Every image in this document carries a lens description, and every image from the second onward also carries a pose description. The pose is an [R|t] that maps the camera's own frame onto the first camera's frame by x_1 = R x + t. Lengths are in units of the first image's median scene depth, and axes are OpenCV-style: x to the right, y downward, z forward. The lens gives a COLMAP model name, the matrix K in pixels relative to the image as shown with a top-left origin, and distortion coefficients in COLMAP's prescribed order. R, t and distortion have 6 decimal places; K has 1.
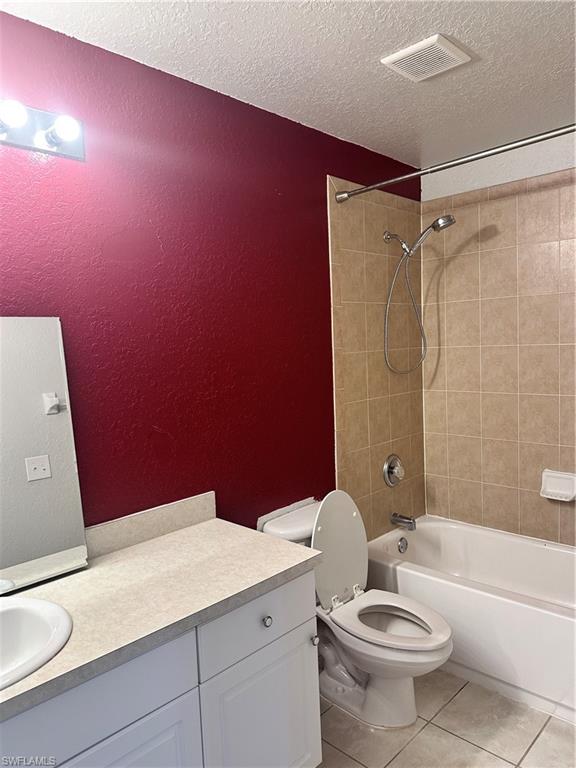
lens RADIAL K [[531.5, 0, 284.8], [0, 531.5, 392.1], [0, 0, 1]] dist [0.049270, -0.069052]
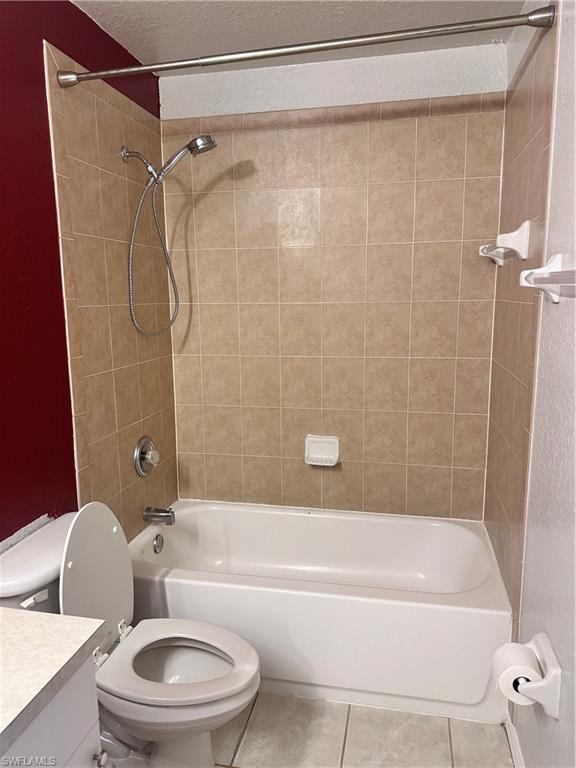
lens RADIAL K [[531.5, 0, 286.8], [0, 531.5, 383.8], [0, 0, 1]] dist [0.049270, -0.069052]
pose [[0.846066, -0.060675, 0.529613, -0.038574], [0.030627, 0.997393, 0.065340, -0.008396], [-0.532197, -0.039062, 0.845719, 0.227839]]
